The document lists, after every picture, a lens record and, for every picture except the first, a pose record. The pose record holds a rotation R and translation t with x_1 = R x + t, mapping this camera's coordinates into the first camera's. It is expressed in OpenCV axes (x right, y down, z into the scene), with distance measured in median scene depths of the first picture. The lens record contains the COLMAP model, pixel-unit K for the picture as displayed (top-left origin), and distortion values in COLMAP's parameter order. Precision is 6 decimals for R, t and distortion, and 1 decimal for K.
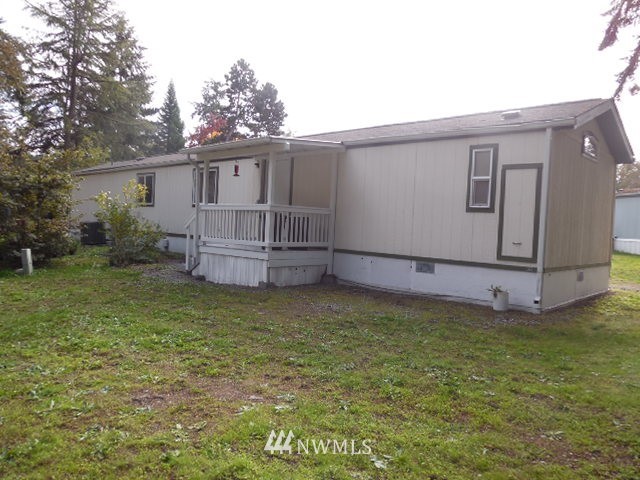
lens RADIAL K [[481.2, 0, 319.4], [0, 481.2, 240.1], [0, 0, 1]] dist [-0.007426, -0.007795]
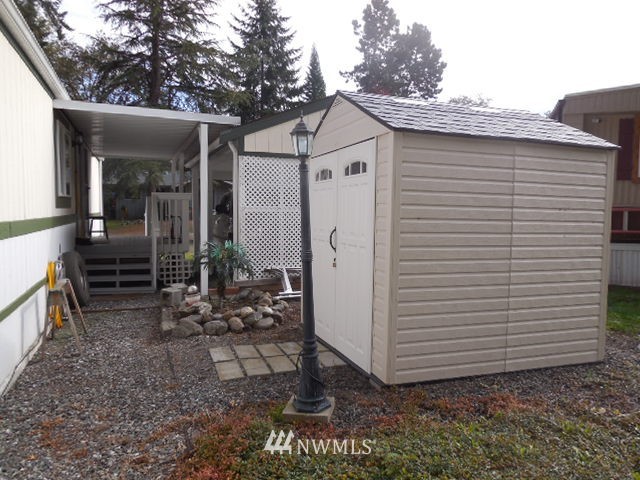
lens RADIAL K [[481.2, 0, 320.3], [0, 481.2, 240.1], [0, 0, 1]] dist [-0.007426, -0.007795]
pose [[0.898594, -0.009791, -0.438671, 0.075360], [0.014713, 0.999861, 0.007821, -0.008345], [0.438533, -0.013482, 0.898614, 0.277605]]
